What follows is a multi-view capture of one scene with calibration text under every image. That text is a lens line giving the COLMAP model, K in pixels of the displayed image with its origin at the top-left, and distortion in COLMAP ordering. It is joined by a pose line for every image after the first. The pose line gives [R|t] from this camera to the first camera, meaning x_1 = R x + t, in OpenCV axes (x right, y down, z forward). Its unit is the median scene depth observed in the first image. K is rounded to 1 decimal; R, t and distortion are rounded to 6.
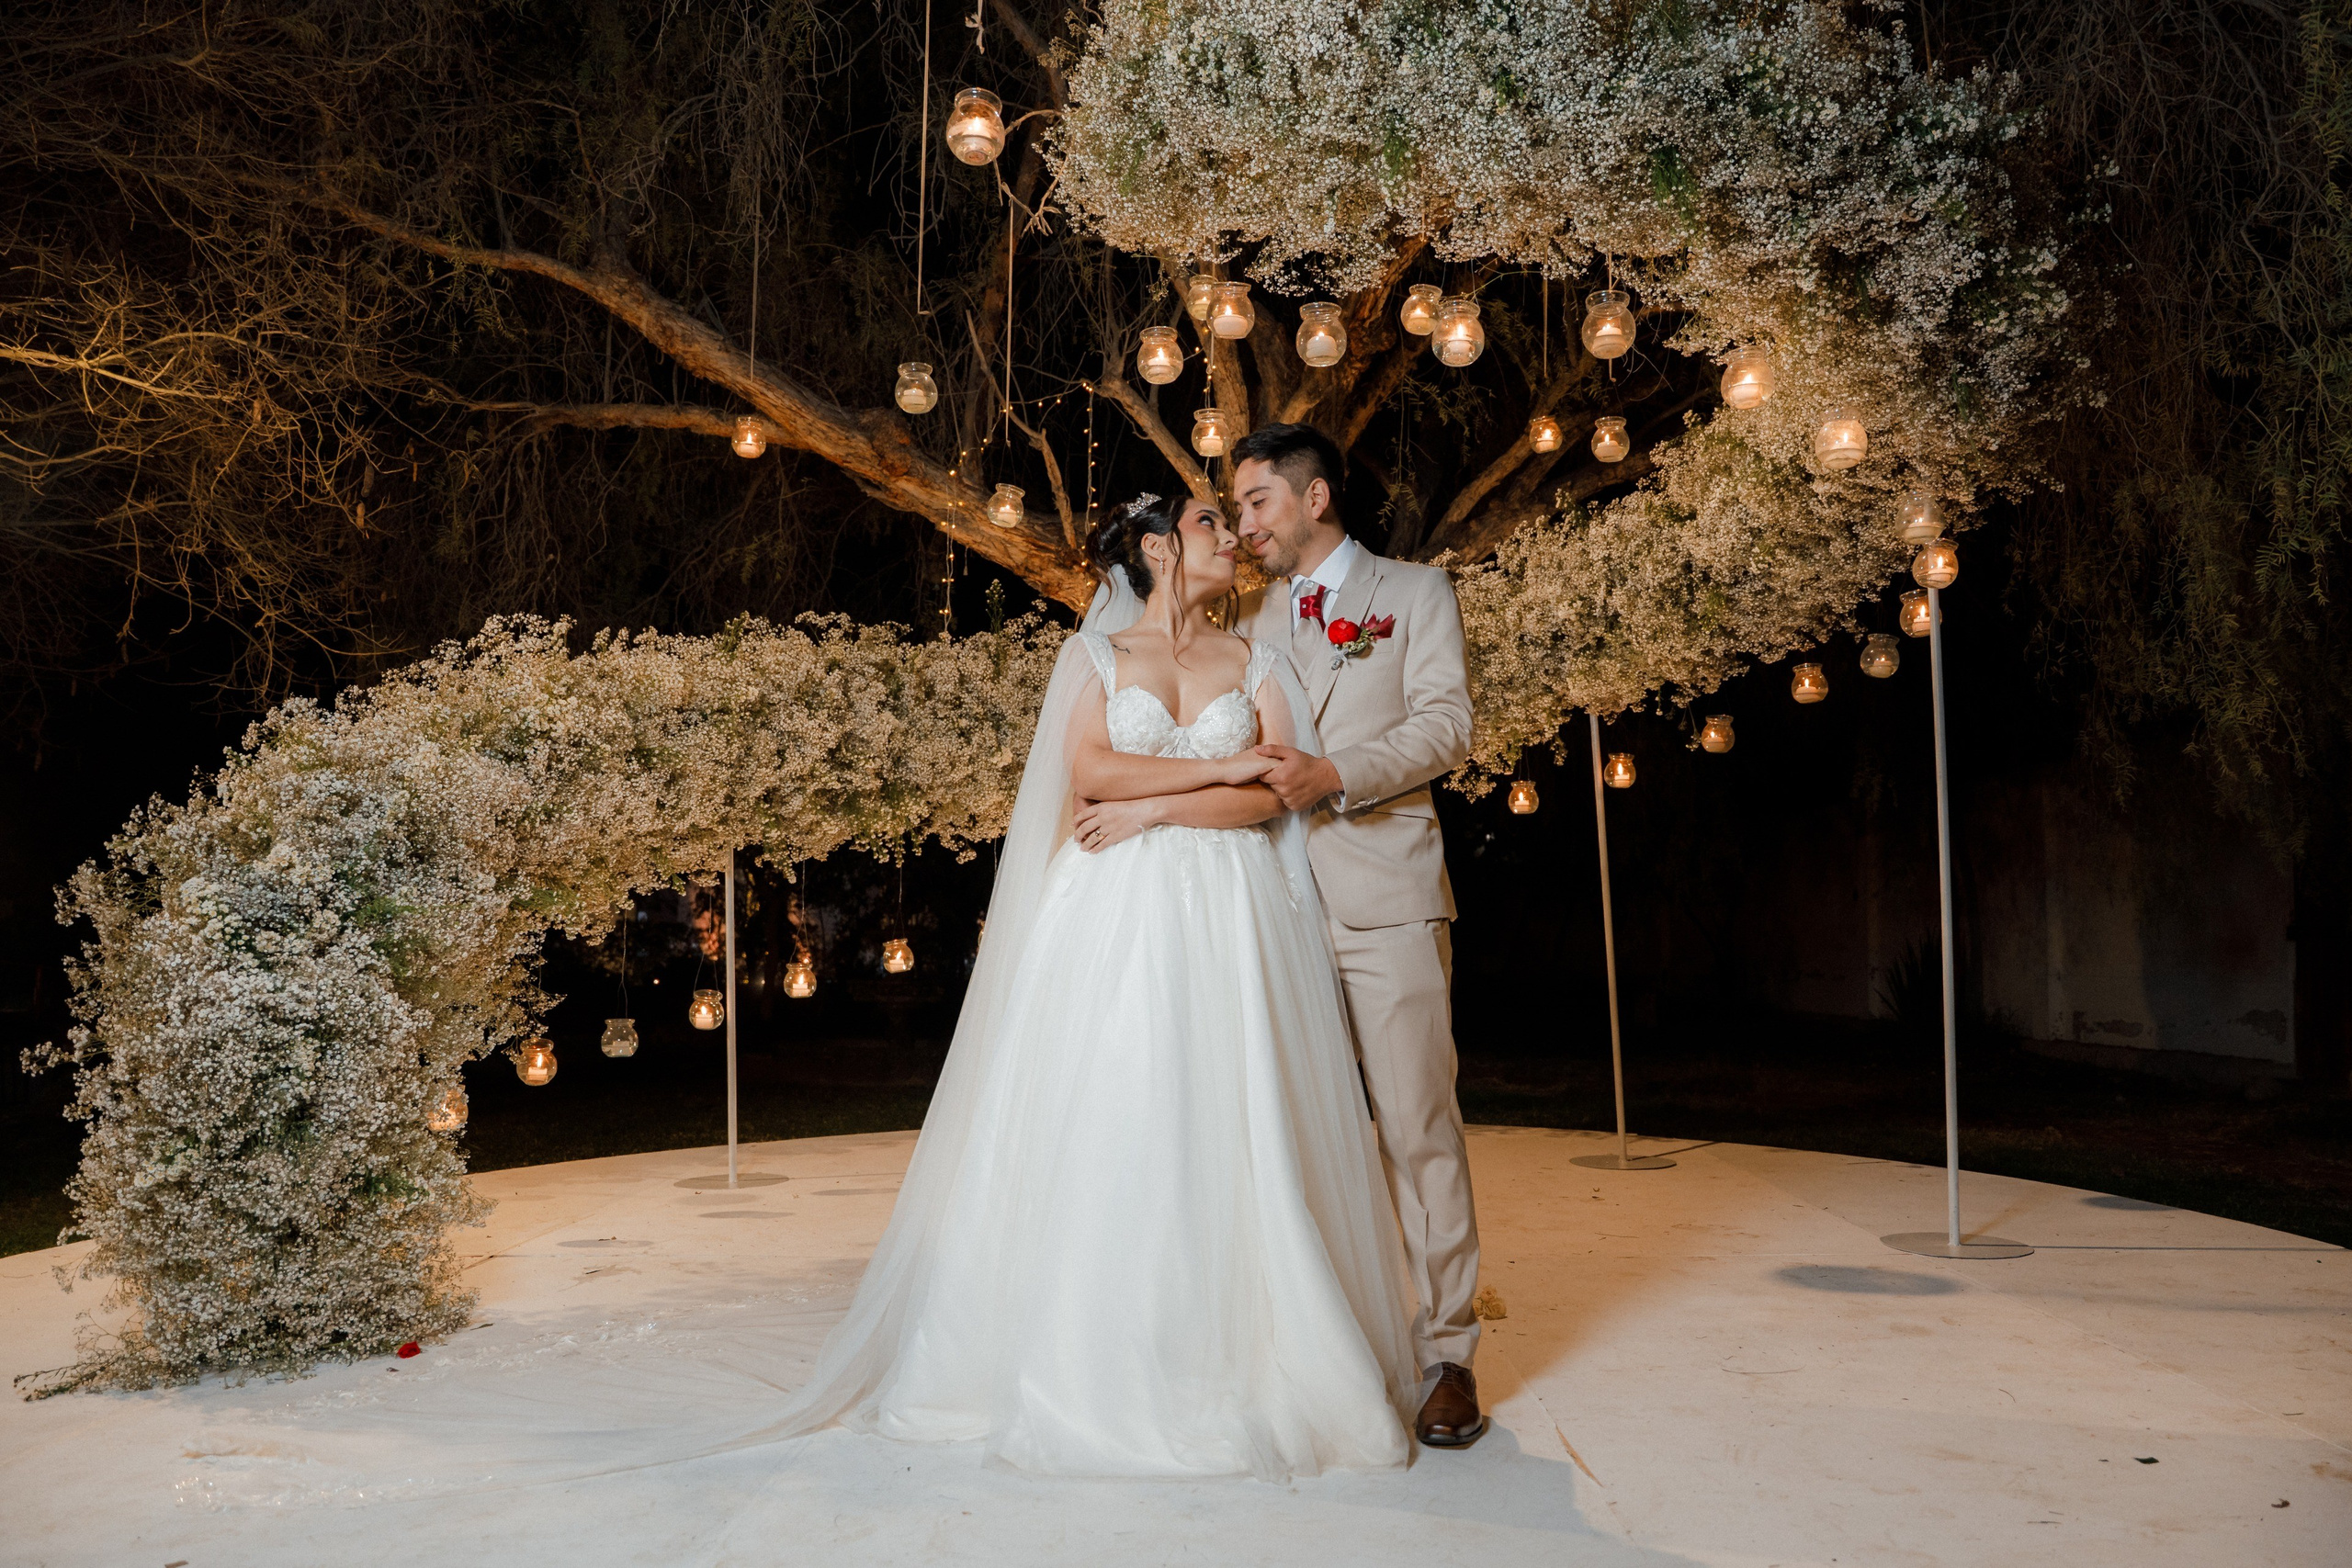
lens RADIAL K [[1653.8, 0, 1237.2], [0, 1653.8, 836.1], [0, 0, 1]] dist [-0.002392, -0.001084]
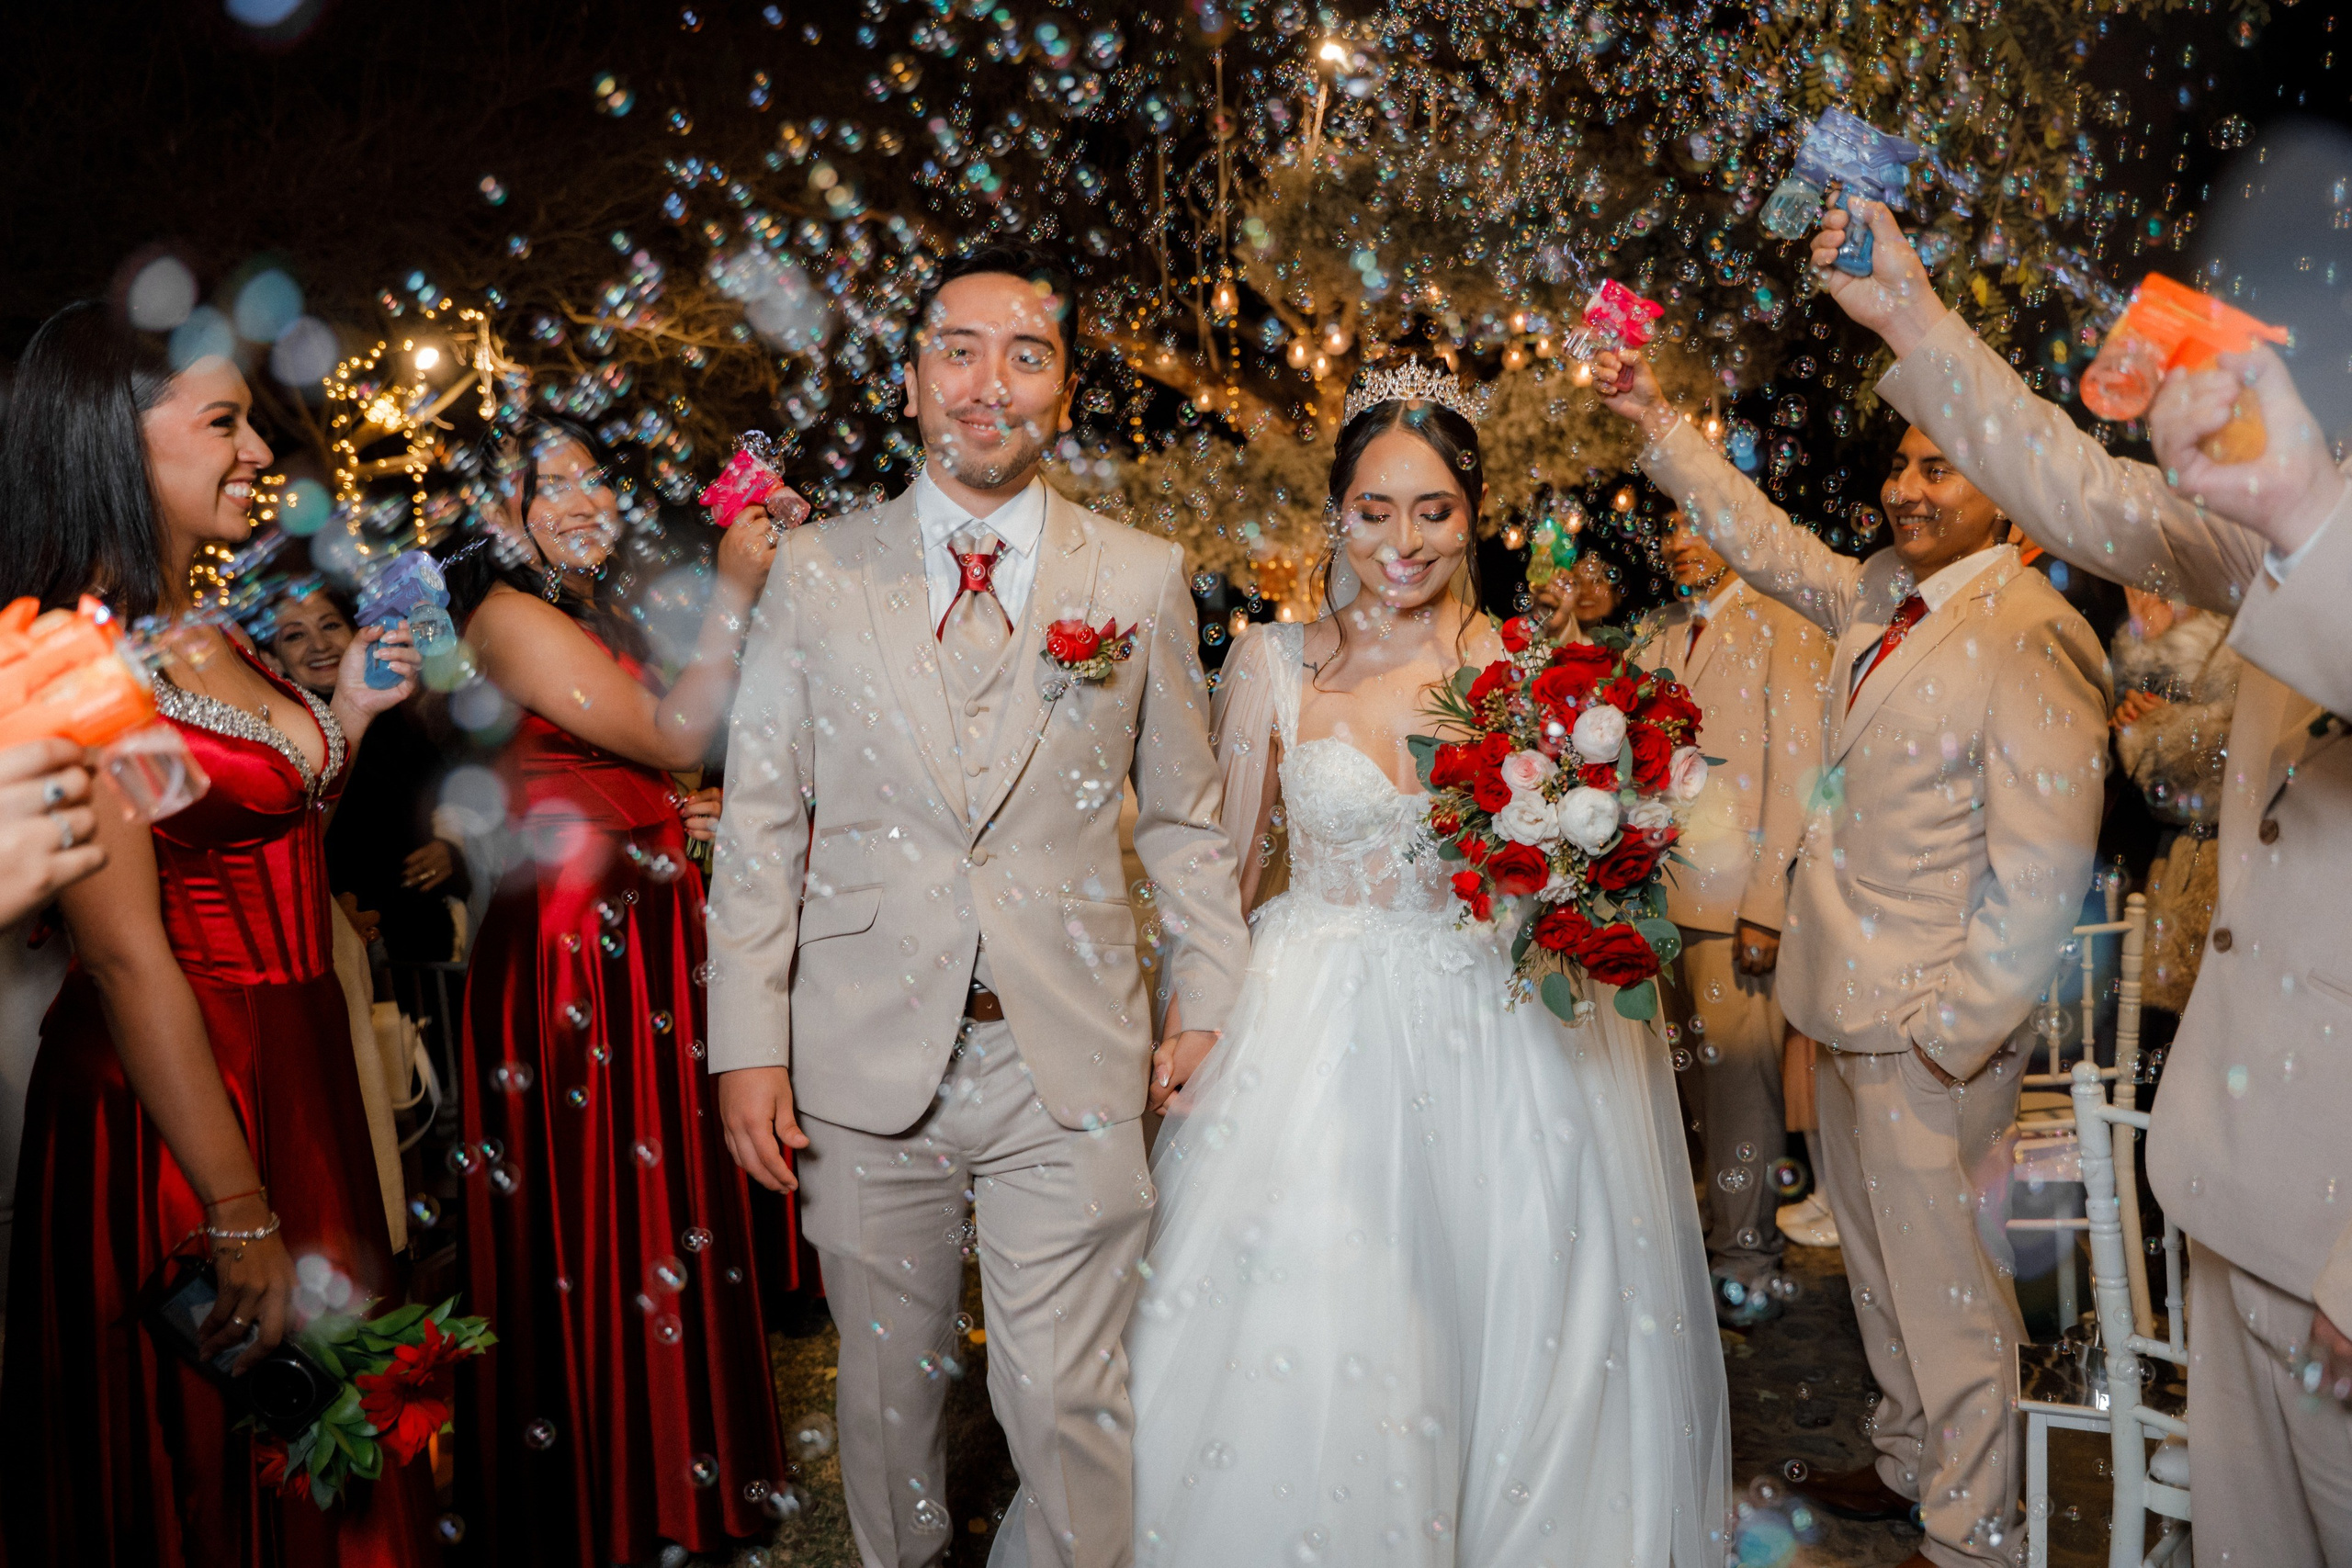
lens RADIAL K [[1989.1, 0, 1176.0], [0, 1989.1, 784.0], [0, 0, 1]] dist [0.049000, 0.000351]
pose [[0.997072, -0.036229, -0.067342, -0.037118], [0.046771, 0.985642, 0.162240, -0.129609], [0.060497, -0.164915, 0.984451, -1.073352]]
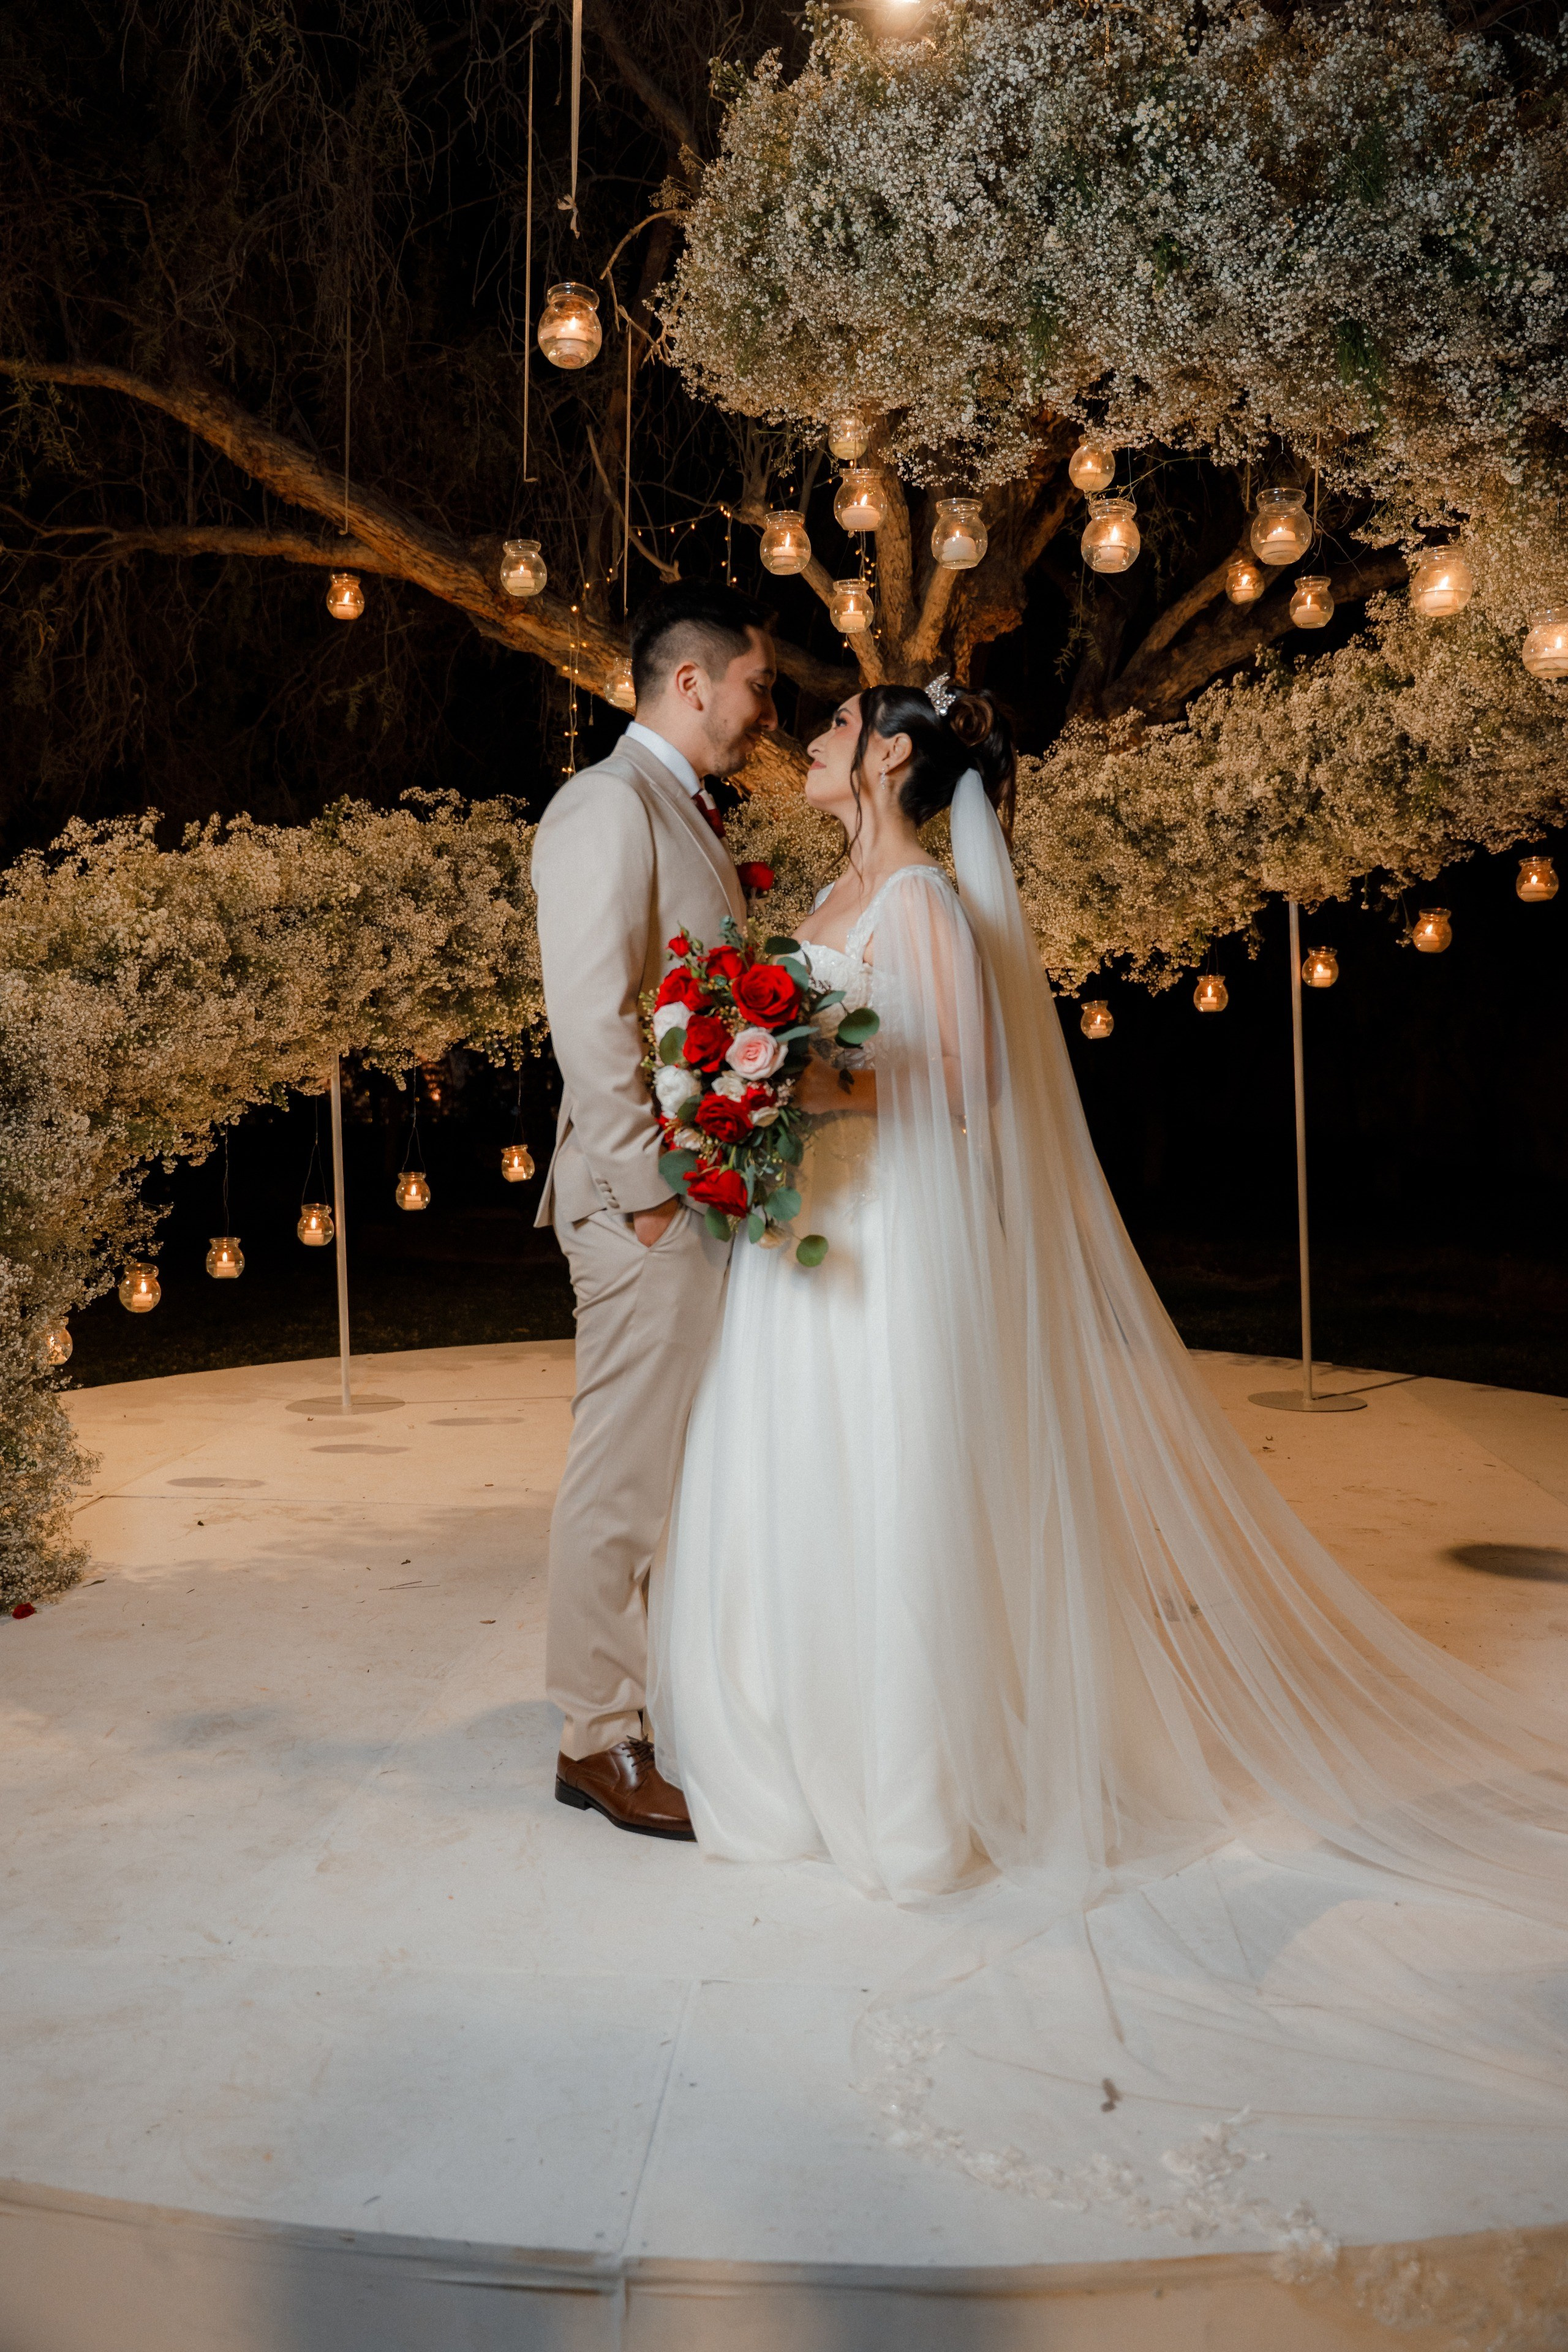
lens RADIAL K [[1910.4, 0, 784.0], [0, 1910.4, 1176.0], [0, 0, 1]] dist [0.006657, -0.014399]
pose [[0.997115, 0.013267, -0.074734, 0.025087], [-0.004179, 0.992708, 0.120471, -0.054348], [0.075787, -0.119811, 0.989900, -0.049226]]
